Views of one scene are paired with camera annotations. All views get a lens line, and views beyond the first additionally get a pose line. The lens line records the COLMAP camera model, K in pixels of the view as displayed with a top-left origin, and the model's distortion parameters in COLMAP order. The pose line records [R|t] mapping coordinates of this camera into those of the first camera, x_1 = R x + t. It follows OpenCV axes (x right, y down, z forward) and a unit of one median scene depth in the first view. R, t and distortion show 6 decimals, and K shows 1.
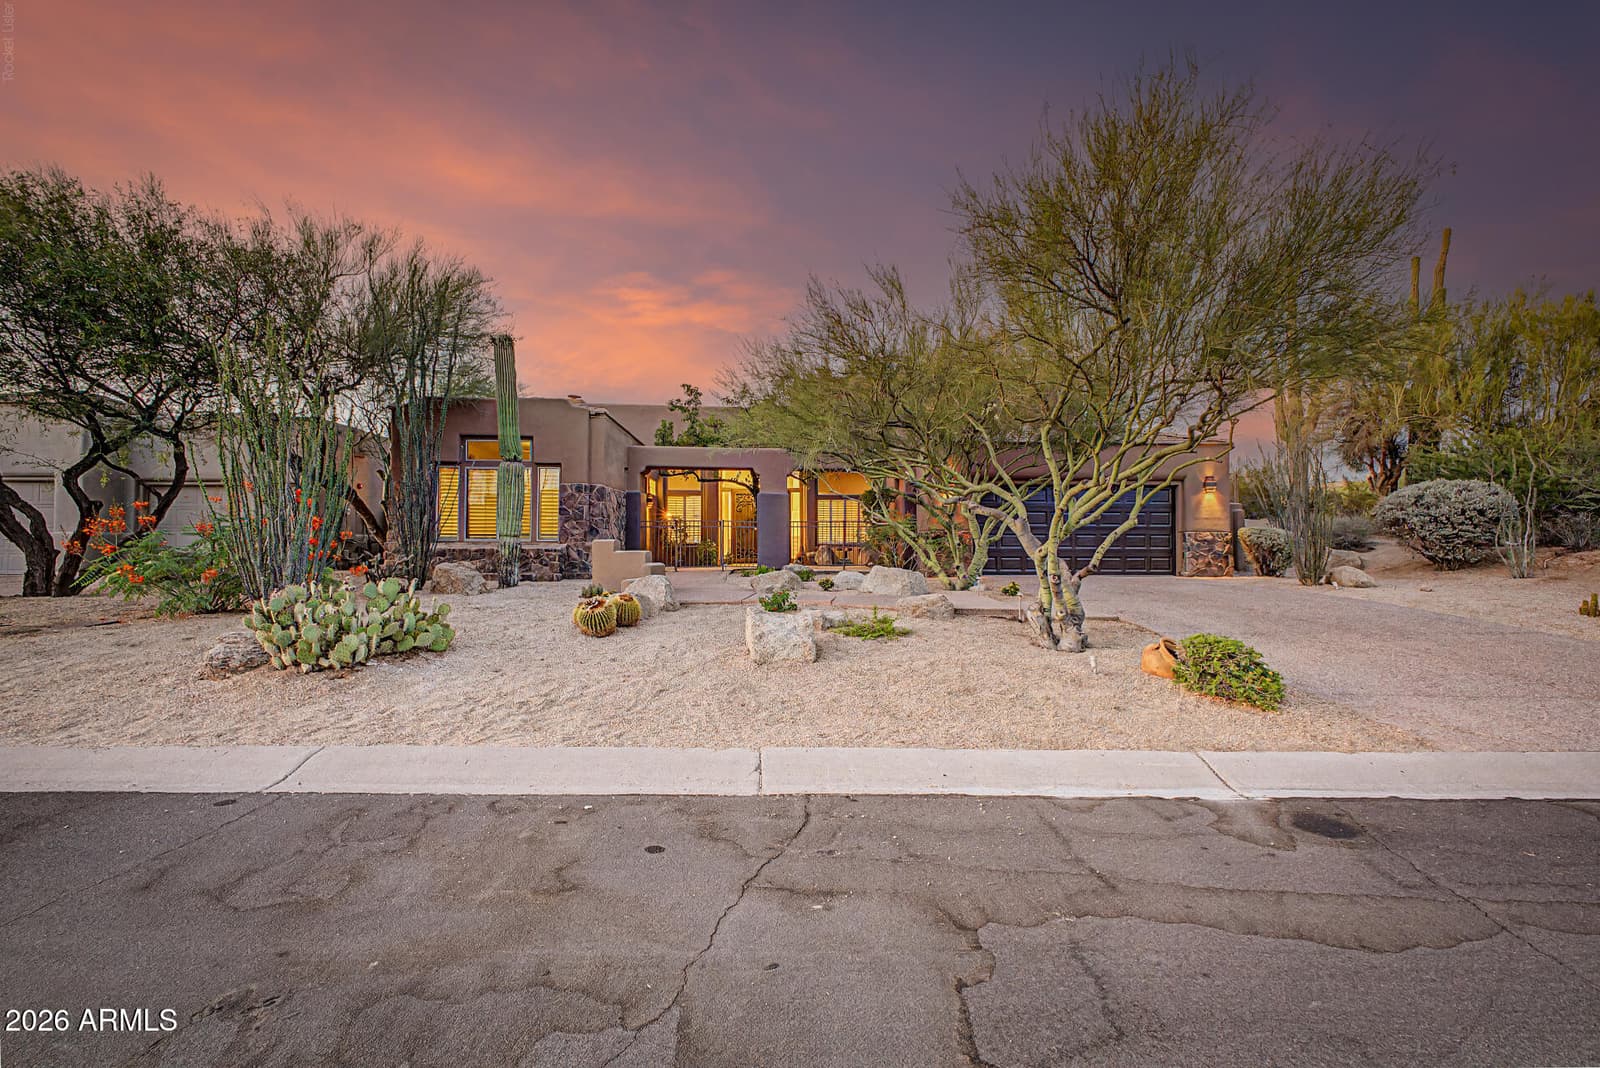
lens RADIAL K [[646.0, 0, 800.0], [0, 646.0, 534.0], [0, 0, 1]] dist [0.014742, -0.000163]
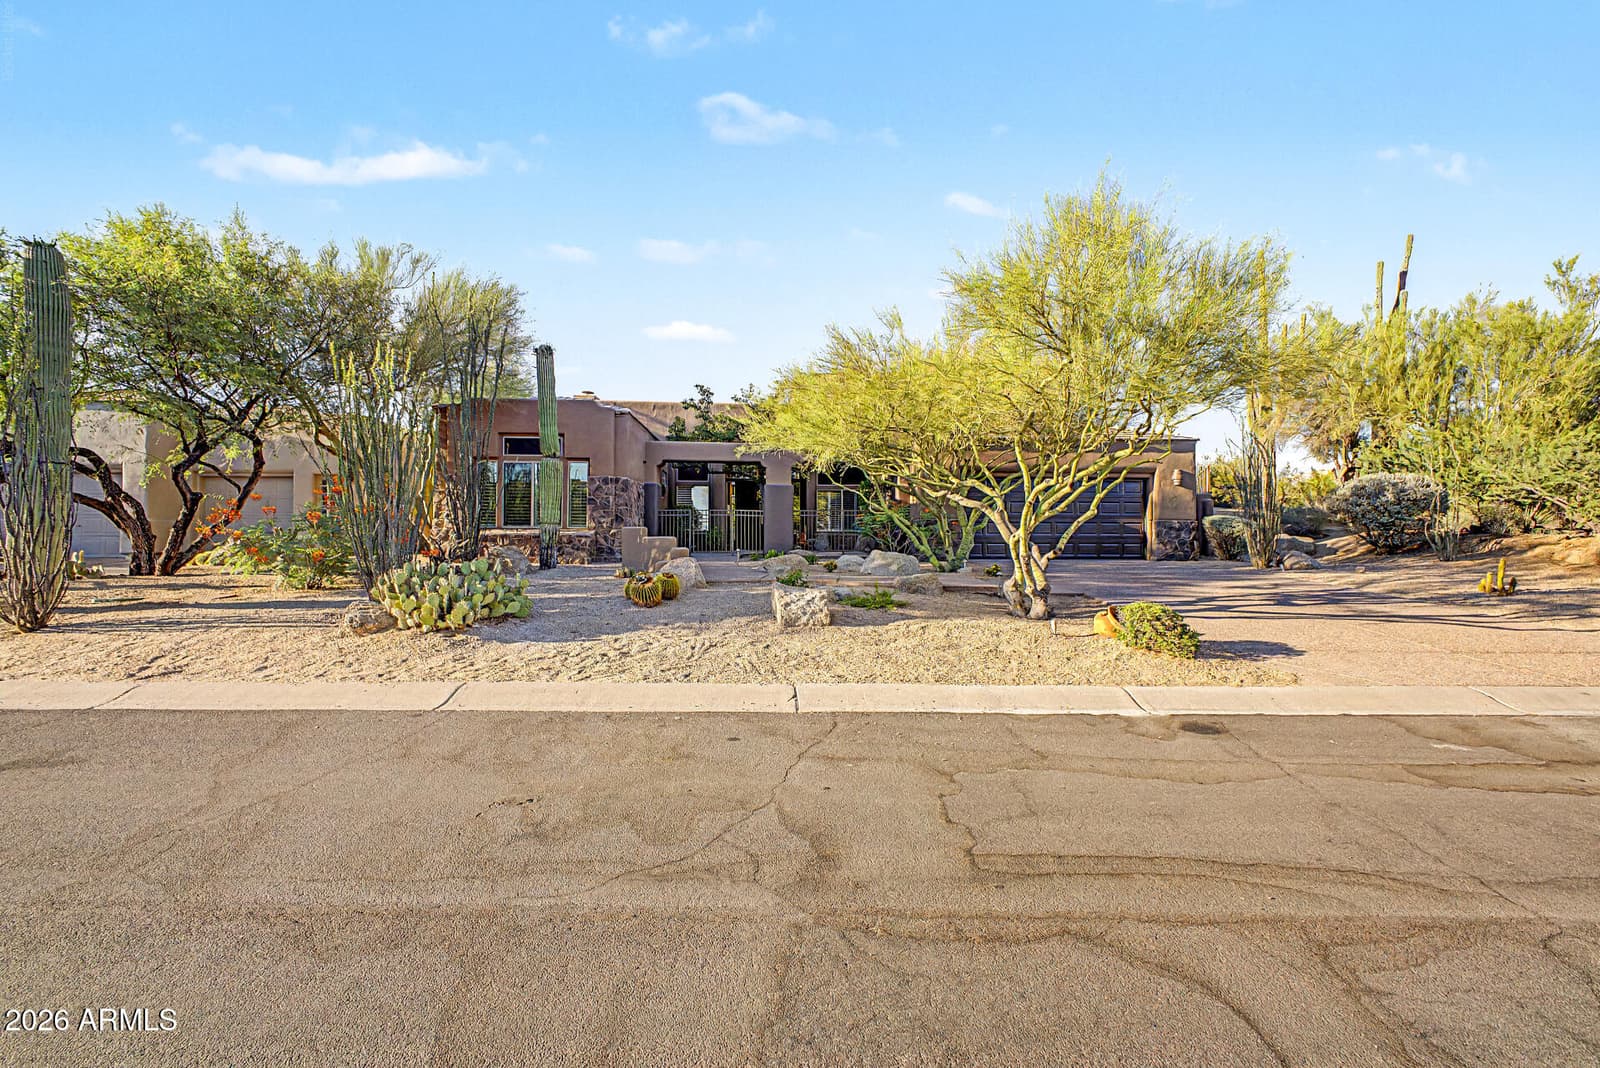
lens RADIAL K [[646.0, 0, 800.0], [0, 646.0, 534.0], [0, 0, 1]] dist [0.014742, -0.000163]
pose [[0.999918, 0.000181, 0.012794, -0.036666], [-0.000418, 0.999828, 0.018545, -0.000189], [-0.012788, -0.018548, 0.999746, -0.171979]]
